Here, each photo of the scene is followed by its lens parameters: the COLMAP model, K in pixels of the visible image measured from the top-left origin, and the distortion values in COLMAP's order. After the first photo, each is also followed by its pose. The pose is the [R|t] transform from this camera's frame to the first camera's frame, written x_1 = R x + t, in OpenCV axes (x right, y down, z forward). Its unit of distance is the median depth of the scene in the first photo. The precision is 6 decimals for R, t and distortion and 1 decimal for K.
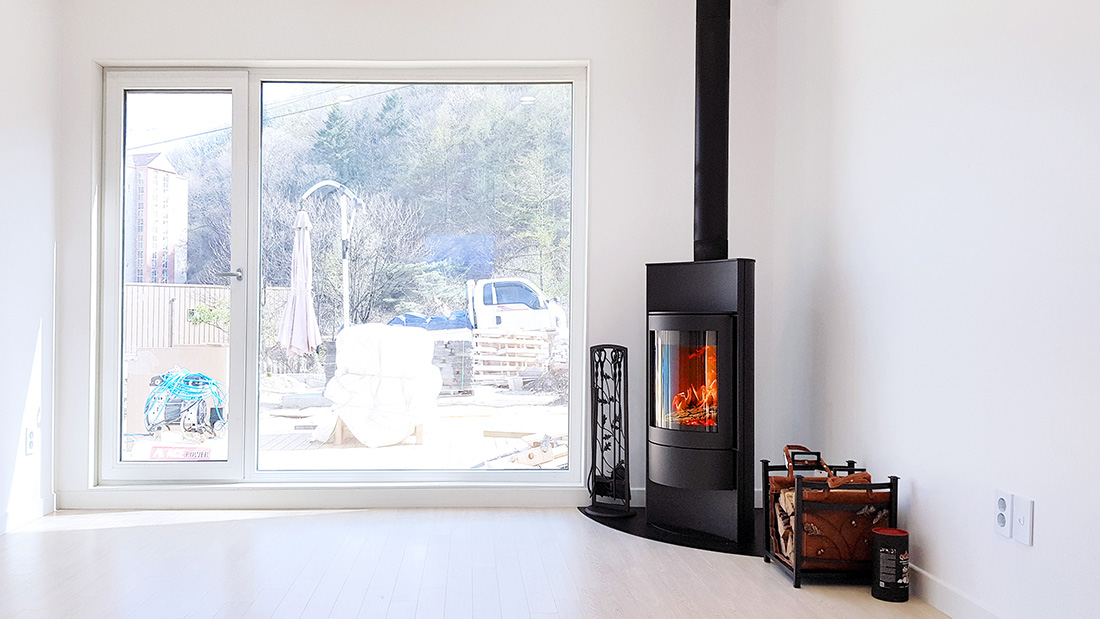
lens RADIAL K [[842.1, 0, 557.4], [0, 842.1, 320.8], [0, 0, 1]] dist [-0.008558, 0.000941]
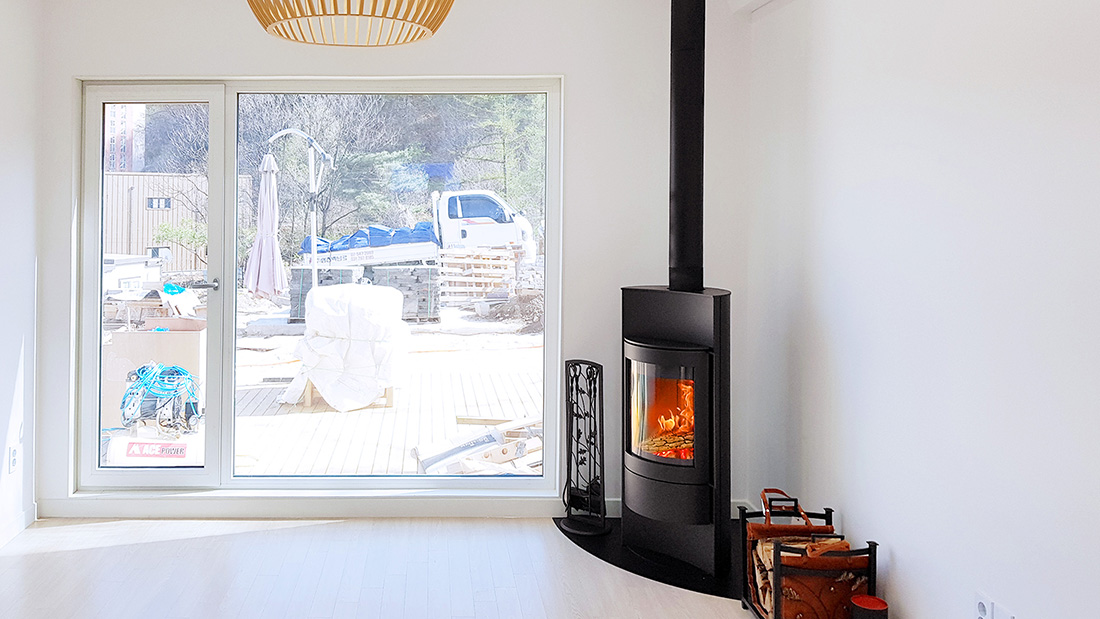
lens RADIAL K [[864.3, 0, 503.1], [0, 864.3, 196.8], [0, 0, 1]] dist [-0.026112, 0.036386]
pose [[0.999786, -0.003226, -0.020431, -0.013098], [0.003105, 0.999978, -0.005942, -0.157926], [0.020450, 0.005877, 0.999774, -0.027616]]
